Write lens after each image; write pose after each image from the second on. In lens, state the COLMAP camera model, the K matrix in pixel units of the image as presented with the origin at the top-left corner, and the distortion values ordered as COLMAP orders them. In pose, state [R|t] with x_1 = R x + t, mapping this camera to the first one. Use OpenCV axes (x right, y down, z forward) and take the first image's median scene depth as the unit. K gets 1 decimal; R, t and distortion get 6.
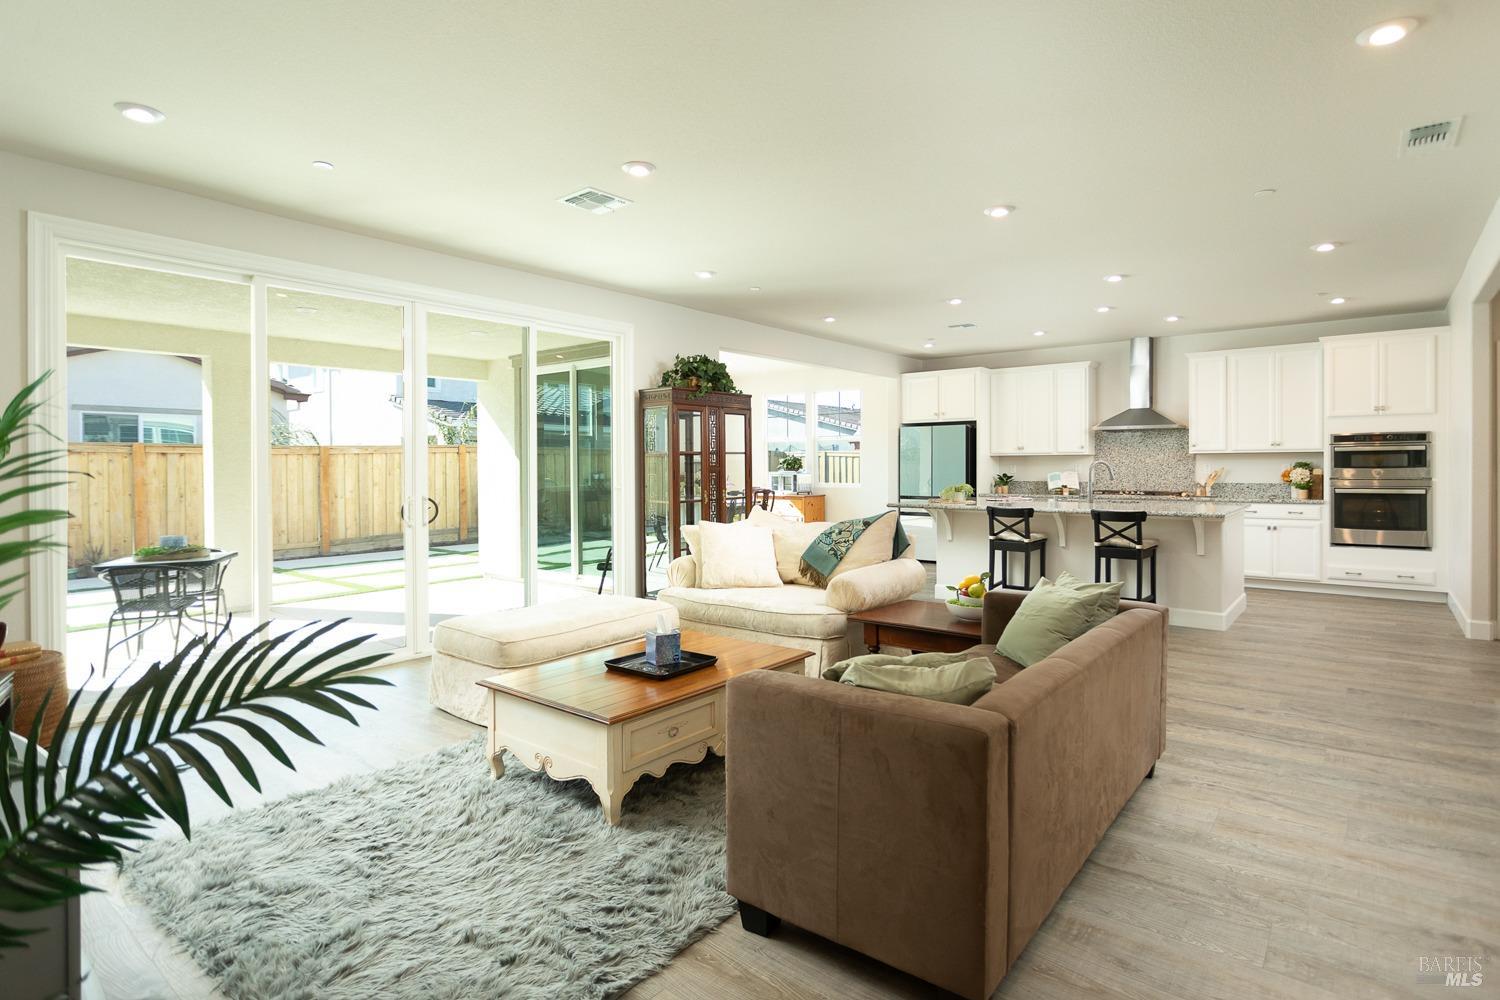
lens RADIAL K [[758.6, 0, 770.7], [0, 758.6, 467.6], [0, 0, 1]] dist [-0.003002, -0.000595]
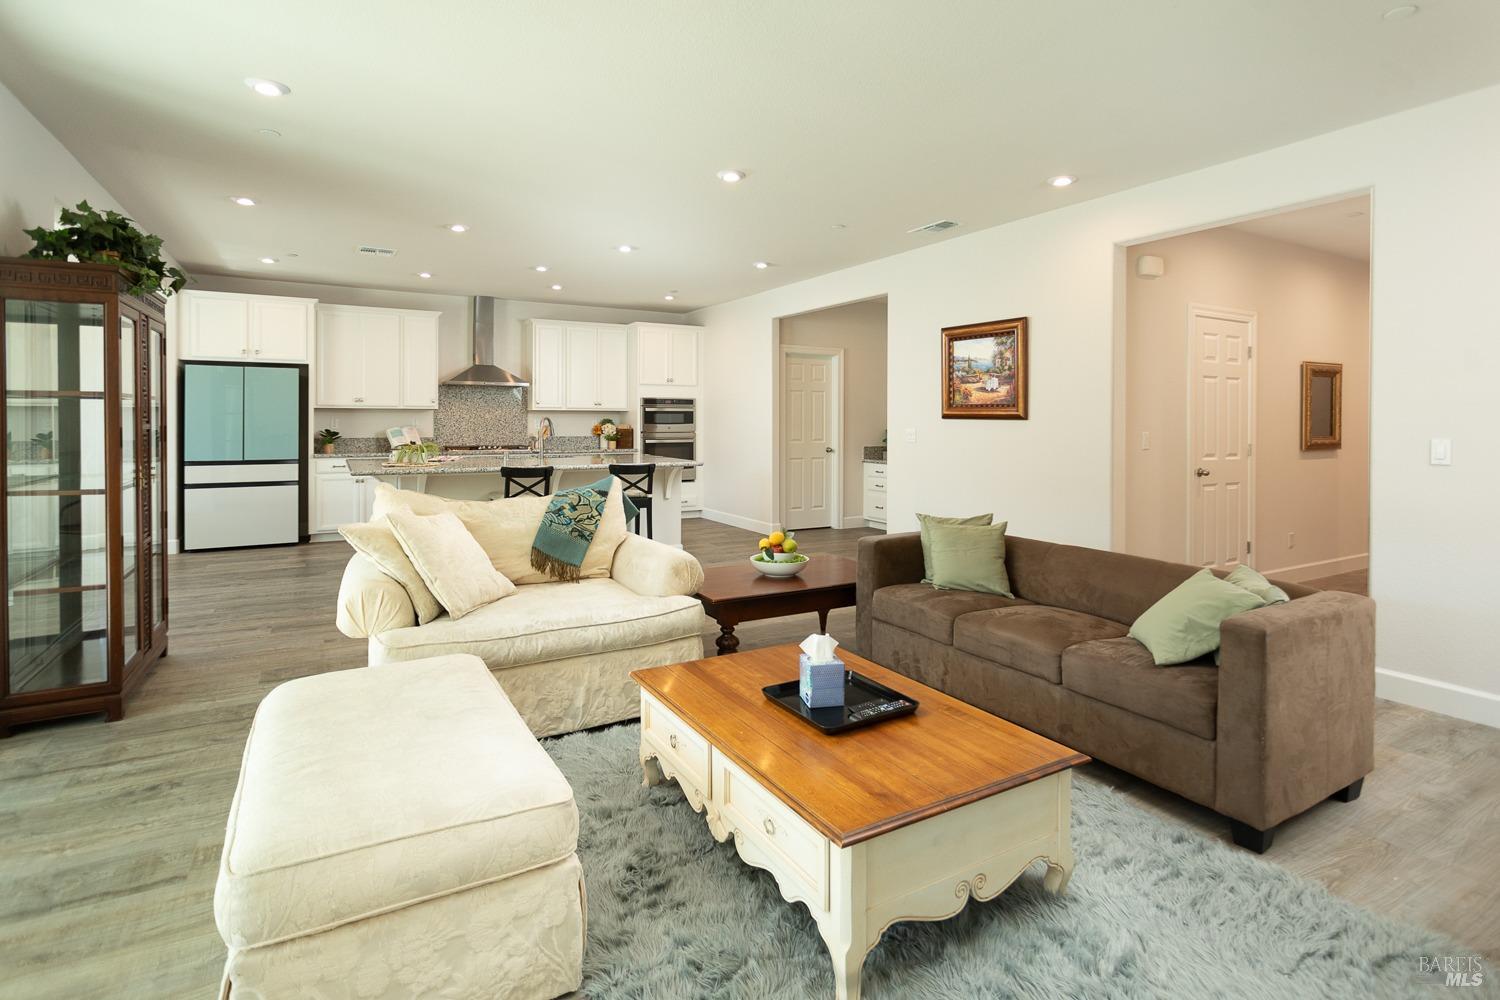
lens RADIAL K [[733.3, 0, 746.5], [0, 733.3, 431.1], [0, 0, 1]] dist [-0.005373, -0.000581]
pose [[0.391988, -0.008728, 0.919929, -0.323359], [-0.005047, 0.999920, 0.011638, -0.002434], [-0.919957, -0.009205, 0.391912, 0.319316]]
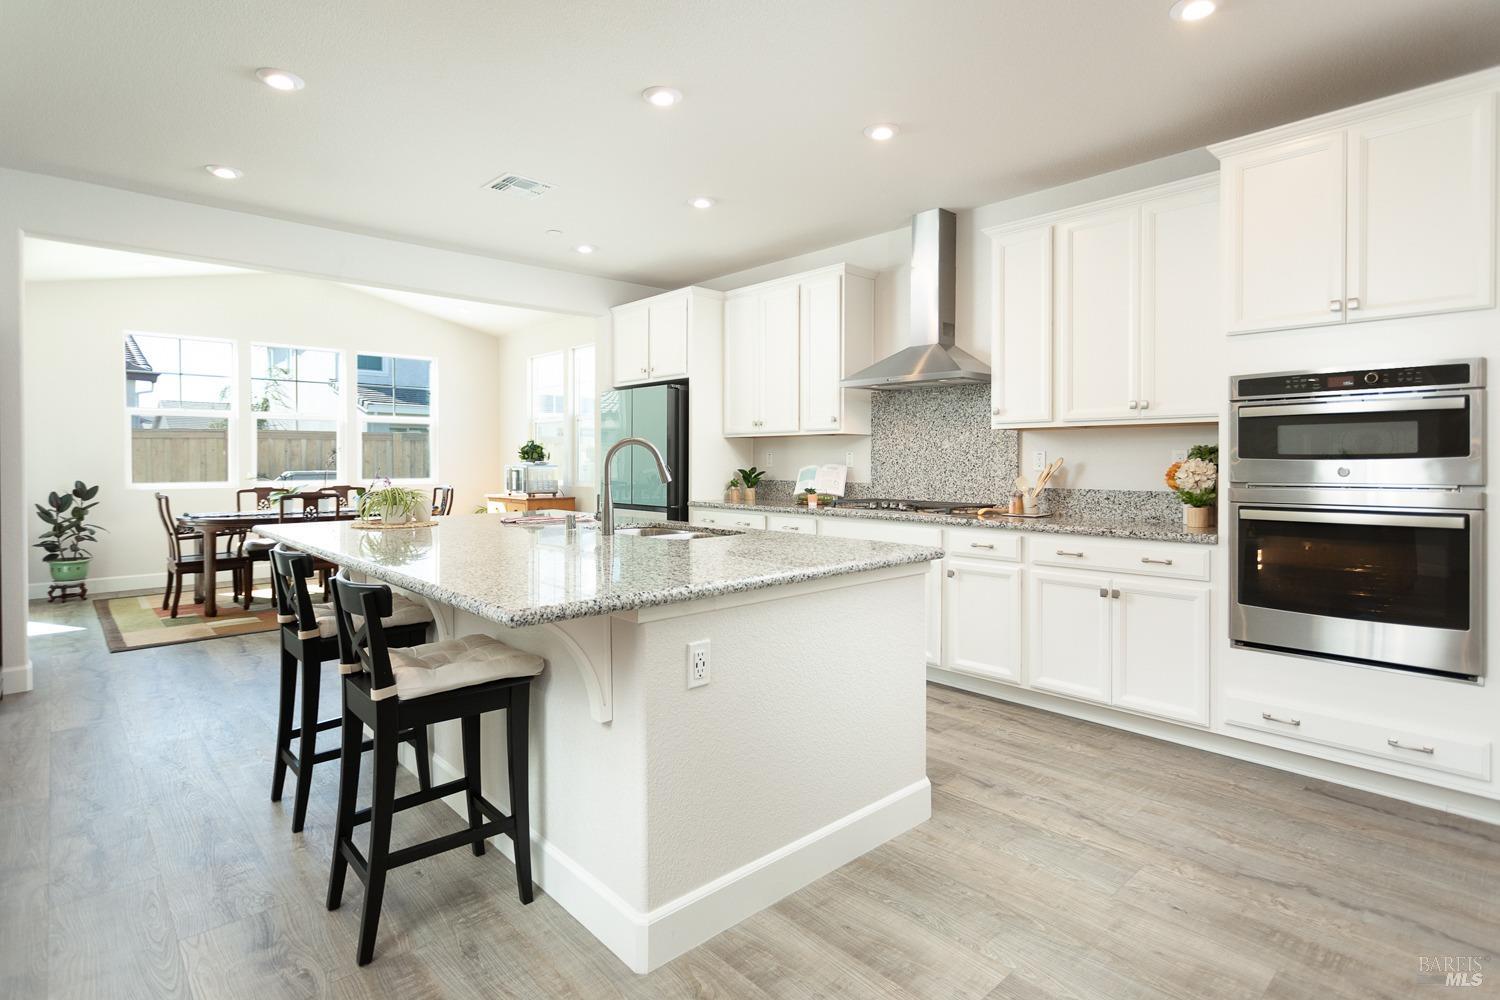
lens RADIAL K [[758.6, 0, 770.7], [0, 758.6, 467.6], [0, 0, 1]] dist [-0.003002, -0.000595]
pose [[0.988292, 0.007063, -0.152409, 0.518075], [-0.005746, 0.999942, 0.009080, 0.002922], [0.152465, -0.008098, 0.988276, 0.517300]]
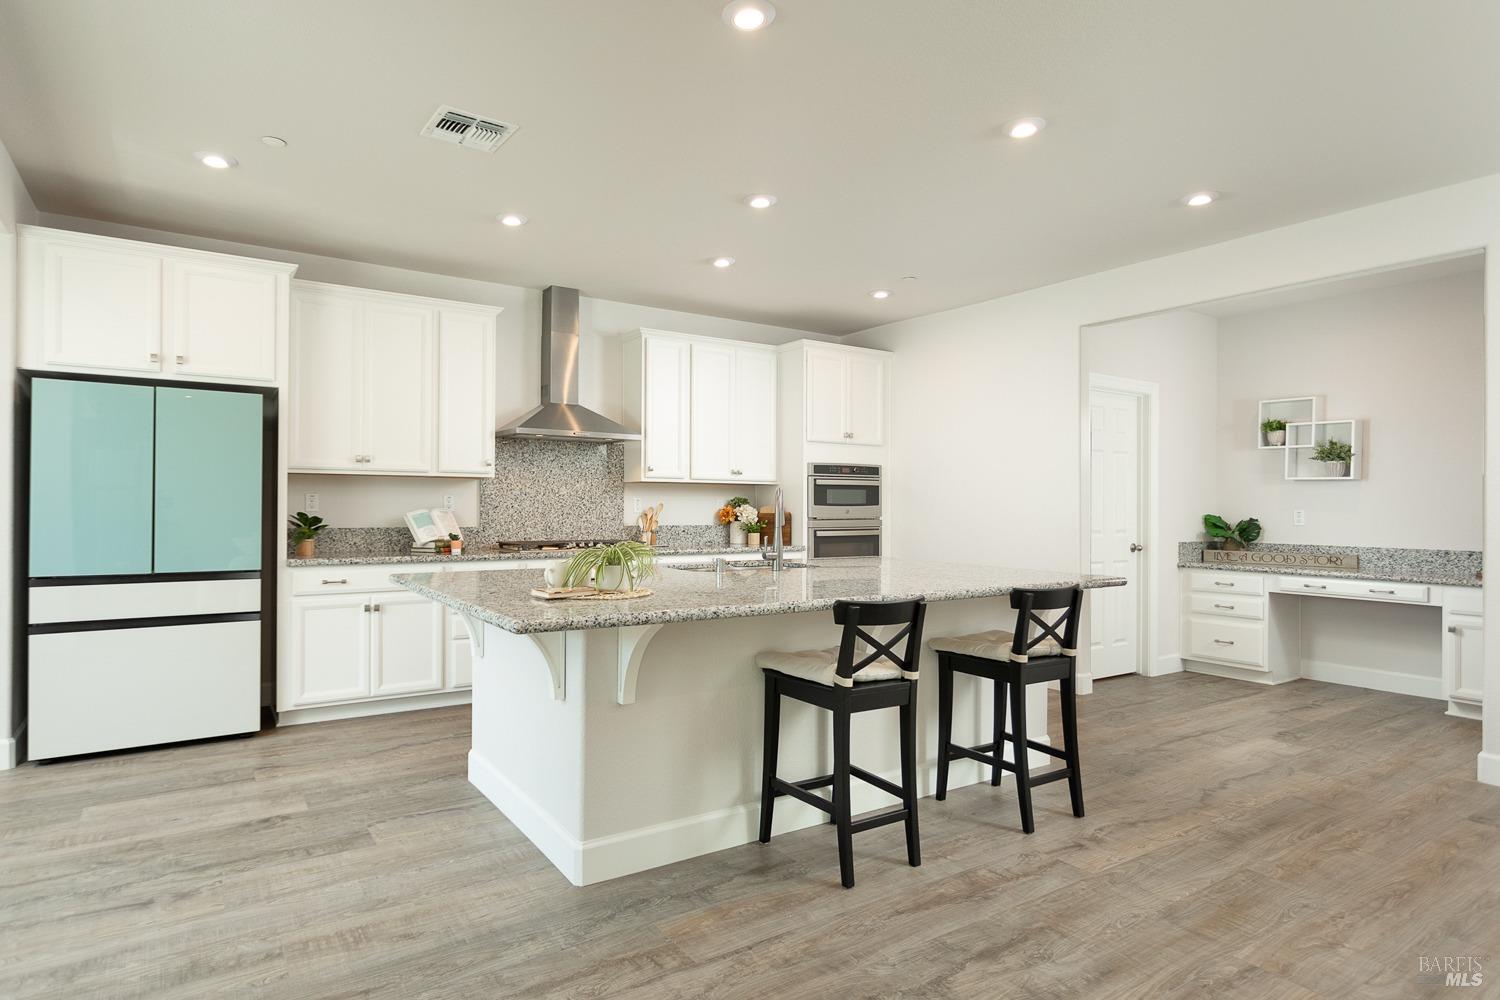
lens RADIAL K [[817.5, 0, 725.6], [0, 817.5, 509.2], [0, 0, 1]] dist [-0.001129, 0.000381]
pose [[0.336680, 0.003211, 0.941614, -0.092696], [-0.006669, 0.999977, -0.001026, 0.005700], [-0.941596, -0.005934, 0.336693, 0.741580]]
